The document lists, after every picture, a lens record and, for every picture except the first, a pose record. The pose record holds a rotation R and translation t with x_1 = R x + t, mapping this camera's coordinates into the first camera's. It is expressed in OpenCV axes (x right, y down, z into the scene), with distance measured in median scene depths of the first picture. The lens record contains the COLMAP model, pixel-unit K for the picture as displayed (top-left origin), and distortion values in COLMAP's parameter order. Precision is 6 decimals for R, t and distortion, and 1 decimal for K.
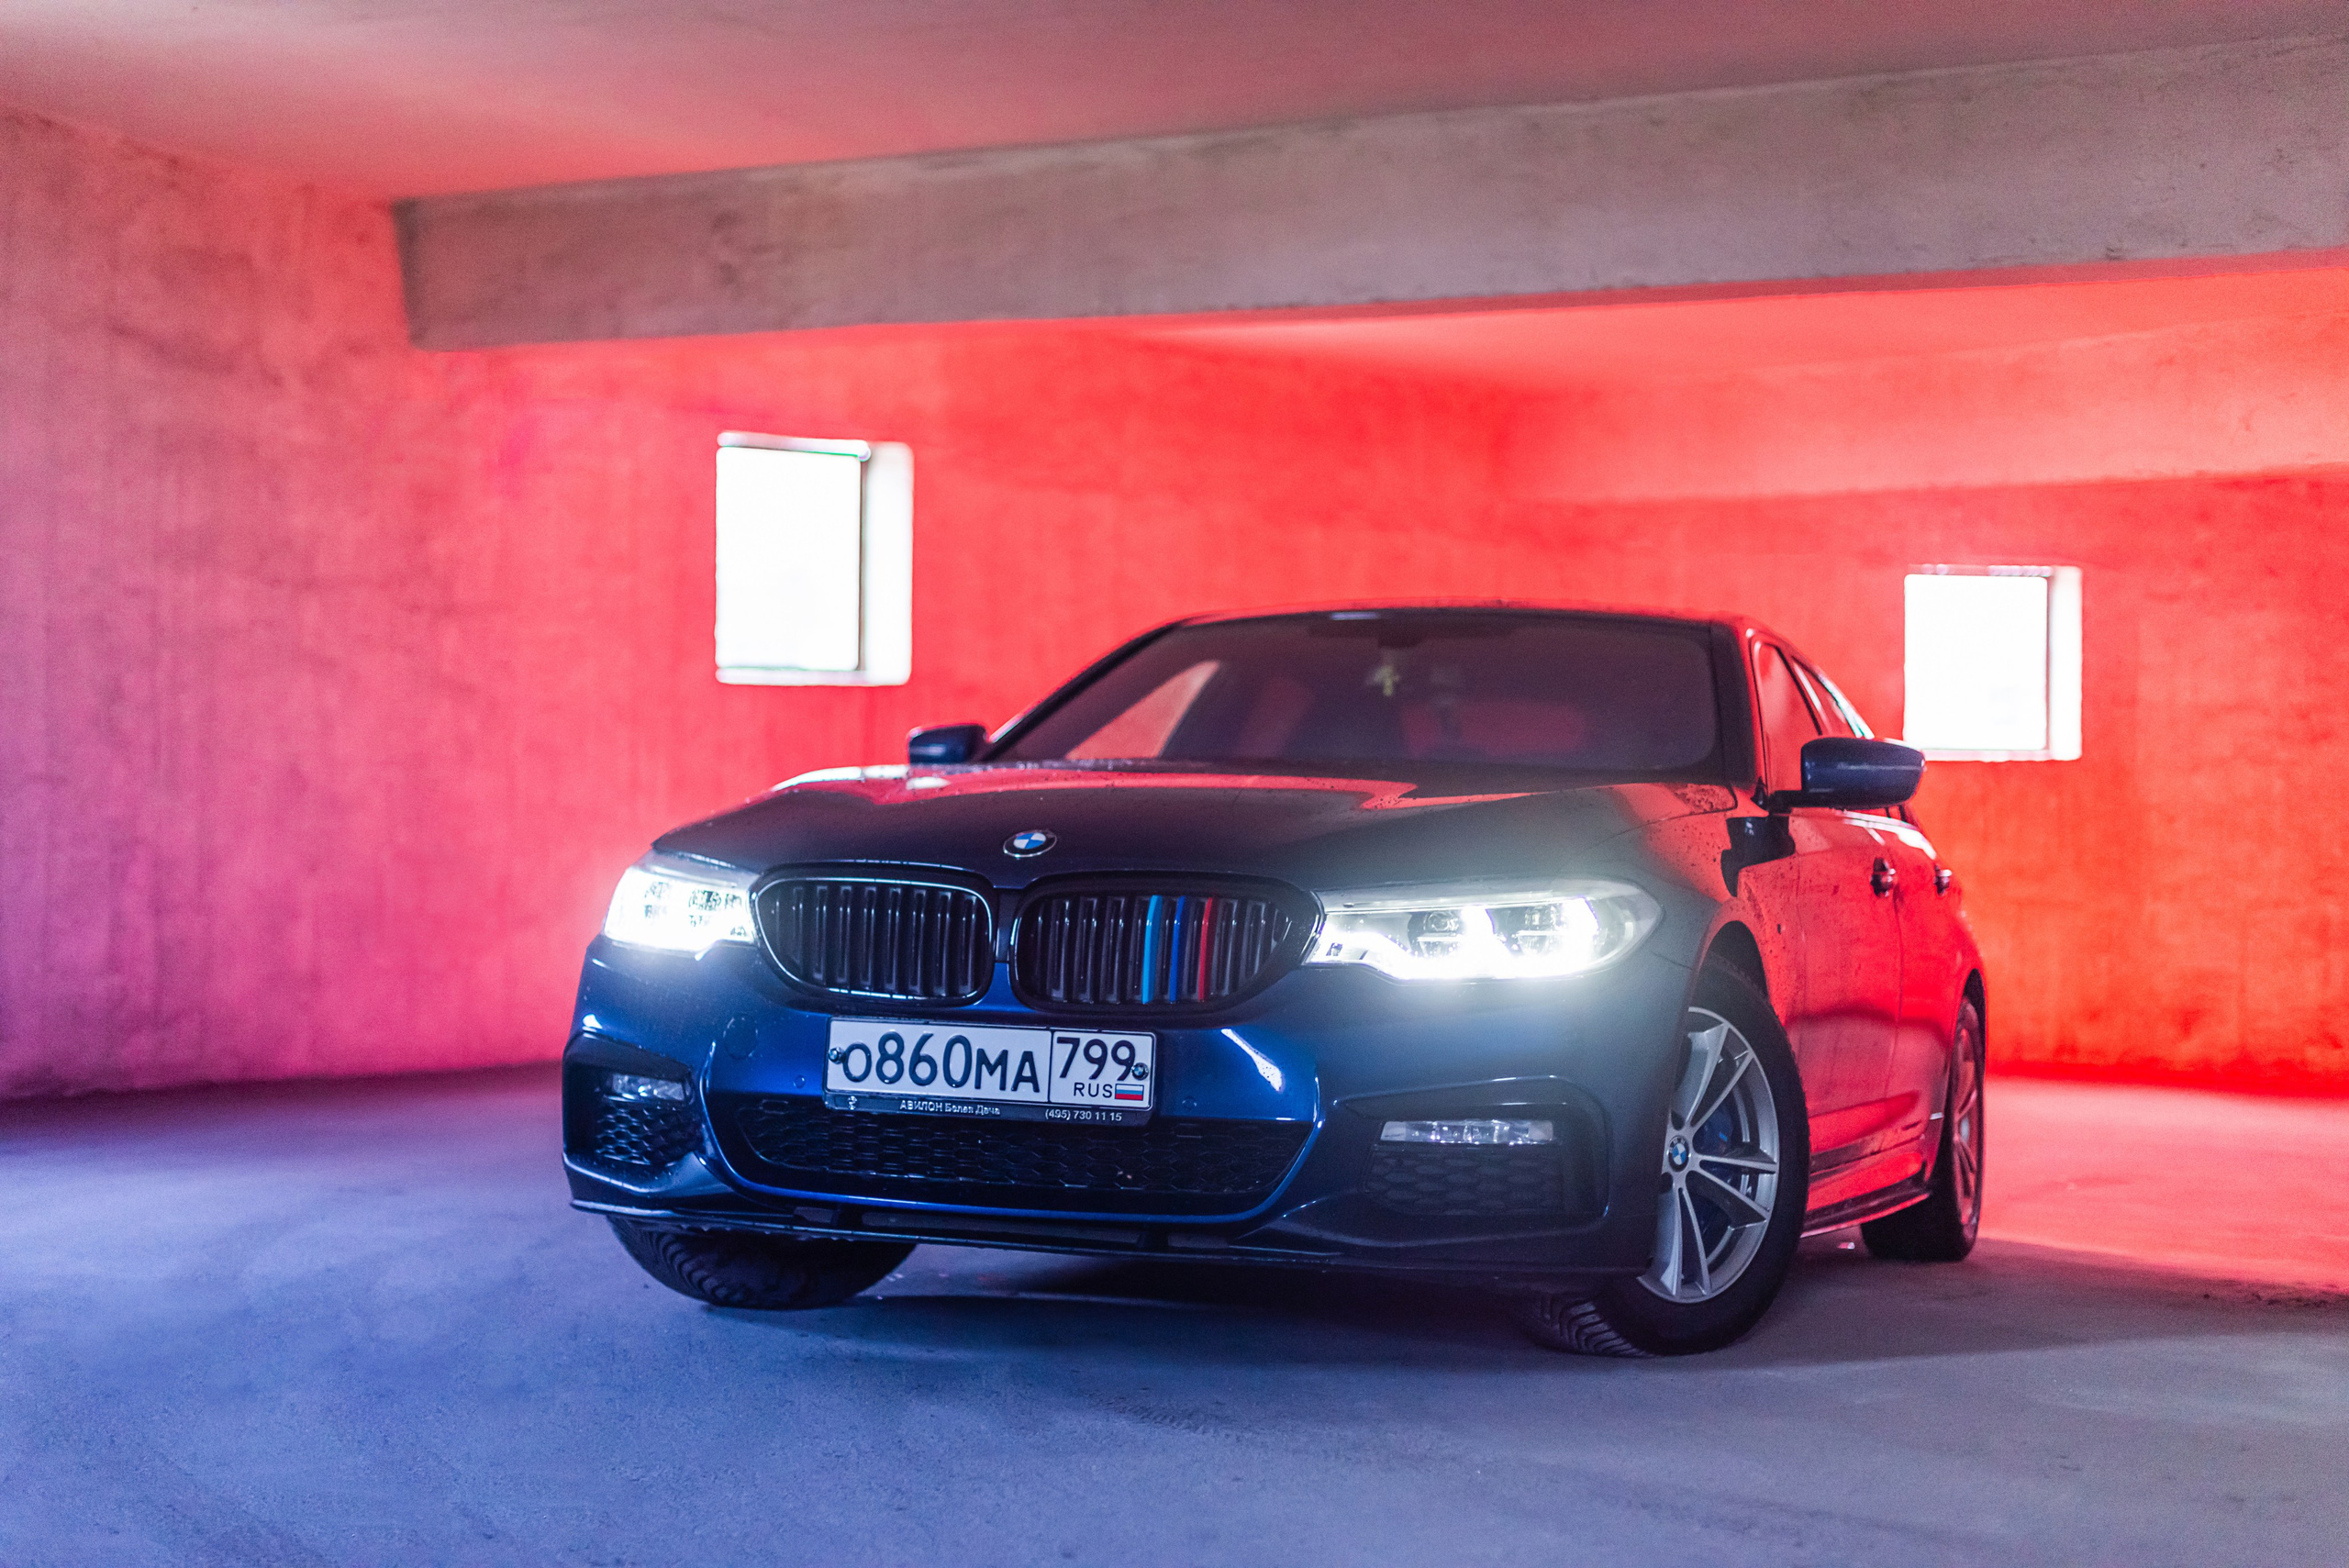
lens RADIAL K [[3416.4, 0, 1174.5], [0, 3416.4, 784.0], [0, 0, 1]] dist [-0.152780, -0.028276]
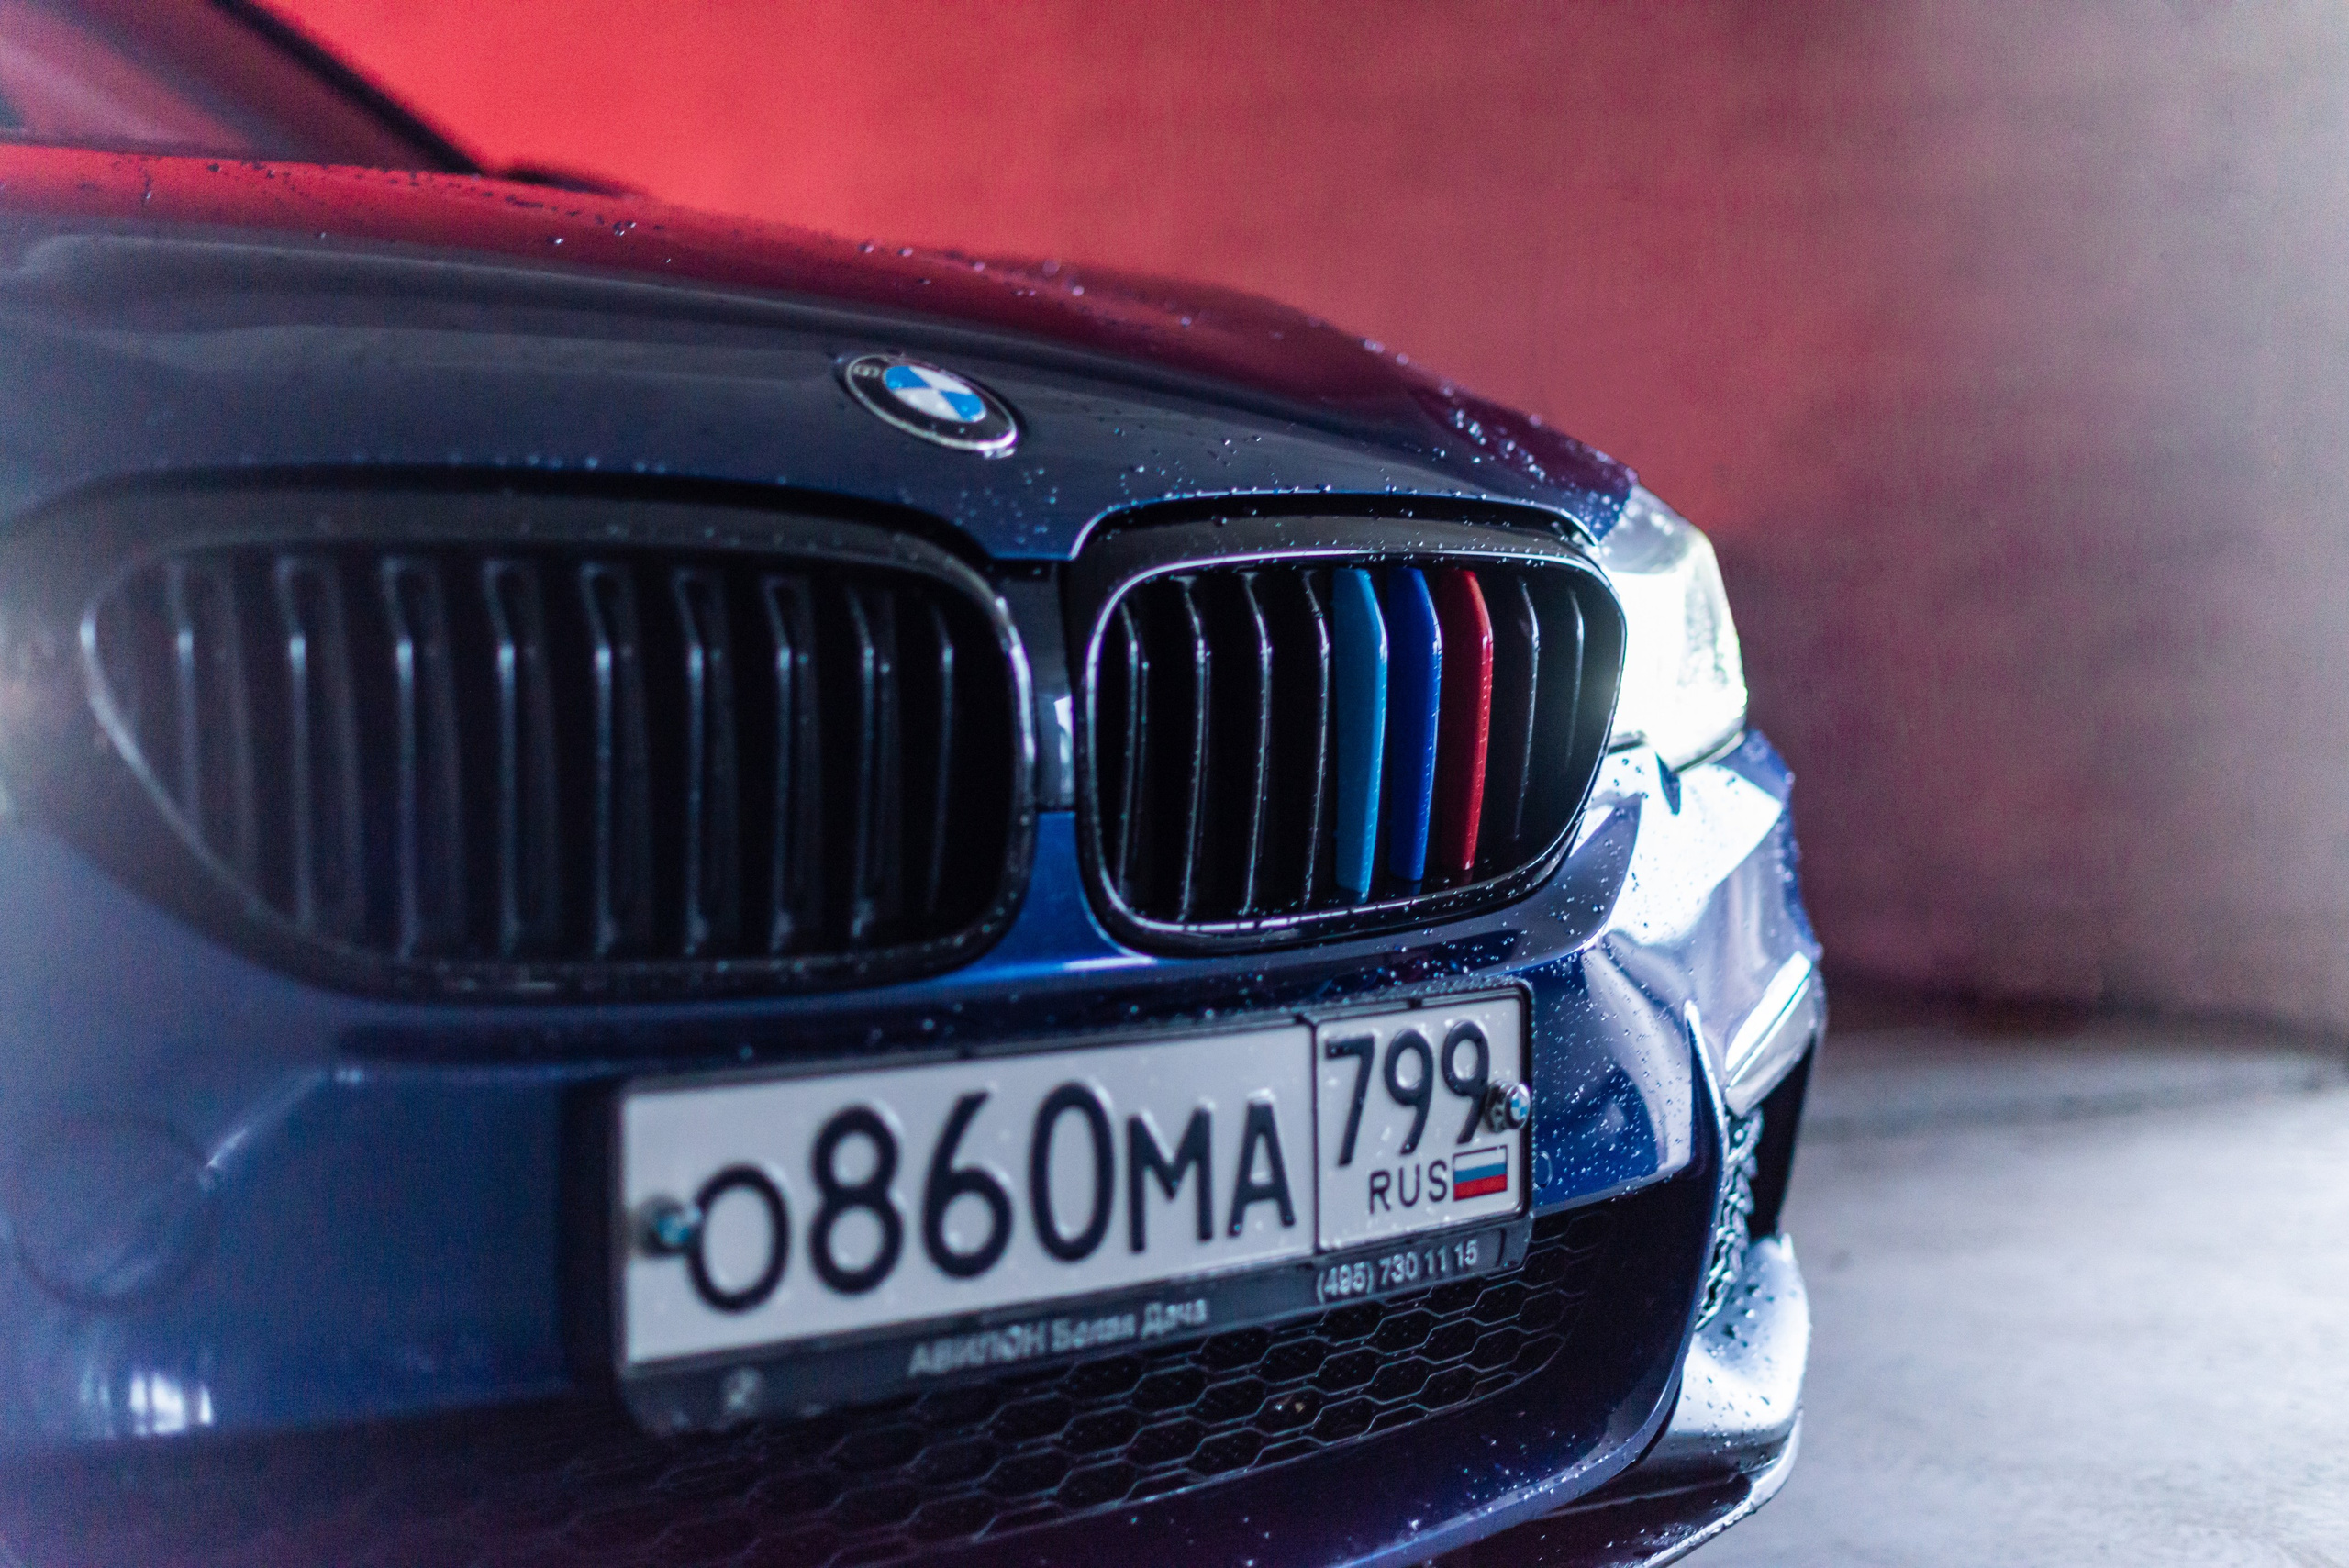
lens RADIAL K [[3416.4, 0, 1174.5], [0, 3416.4, 784.0], [0, 0, 1]] dist [-0.152780, -0.028276]
pose [[0.455084, -0.090804, 0.885807, -0.312567], [-0.046797, 0.990973, 0.125627, 0.012052], [-0.889218, -0.098624, 0.446726, 0.867285]]
